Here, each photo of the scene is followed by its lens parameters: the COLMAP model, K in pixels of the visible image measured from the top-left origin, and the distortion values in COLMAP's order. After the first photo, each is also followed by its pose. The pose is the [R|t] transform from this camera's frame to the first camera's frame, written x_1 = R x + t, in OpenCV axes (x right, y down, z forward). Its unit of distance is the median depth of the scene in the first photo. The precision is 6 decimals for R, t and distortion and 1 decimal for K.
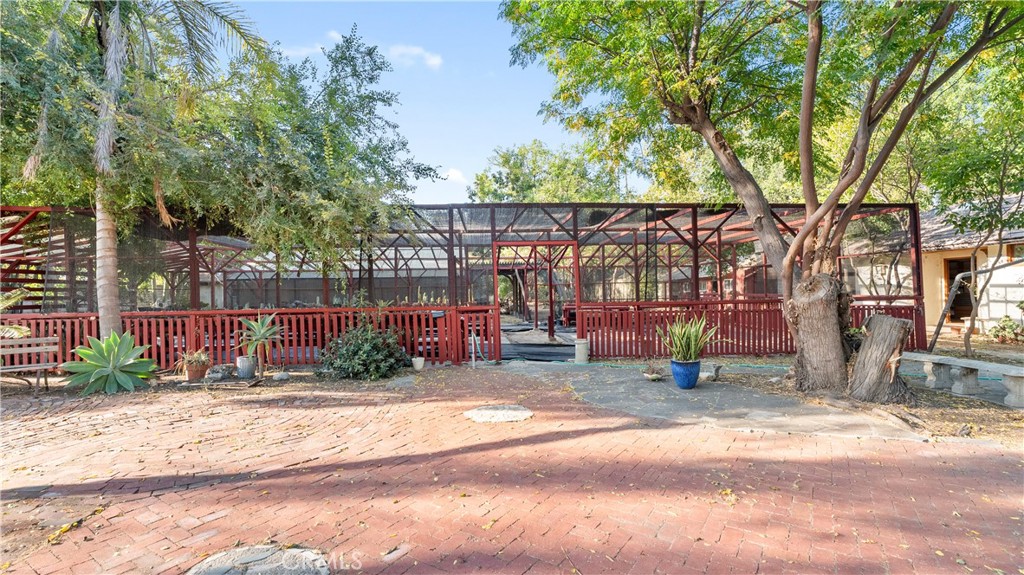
lens RADIAL K [[465.4, 0, 510.6], [0, 465.4, 291.1], [0, 0, 1]] dist [0.003135, 0.000982]
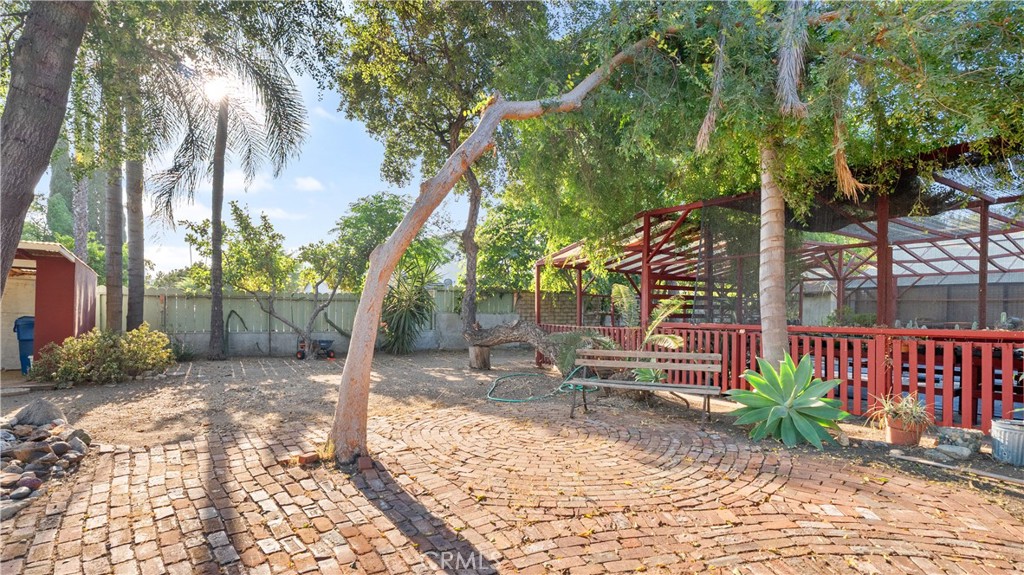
lens RADIAL K [[465.4, 0, 510.6], [0, 465.4, 291.1], [0, 0, 1]] dist [0.003135, 0.000982]
pose [[0.462842, -0.021936, -0.886169, -0.395374], [-0.003572, 0.999640, -0.026610, 0.012338], [0.886434, 0.015481, 0.462597, 0.290416]]
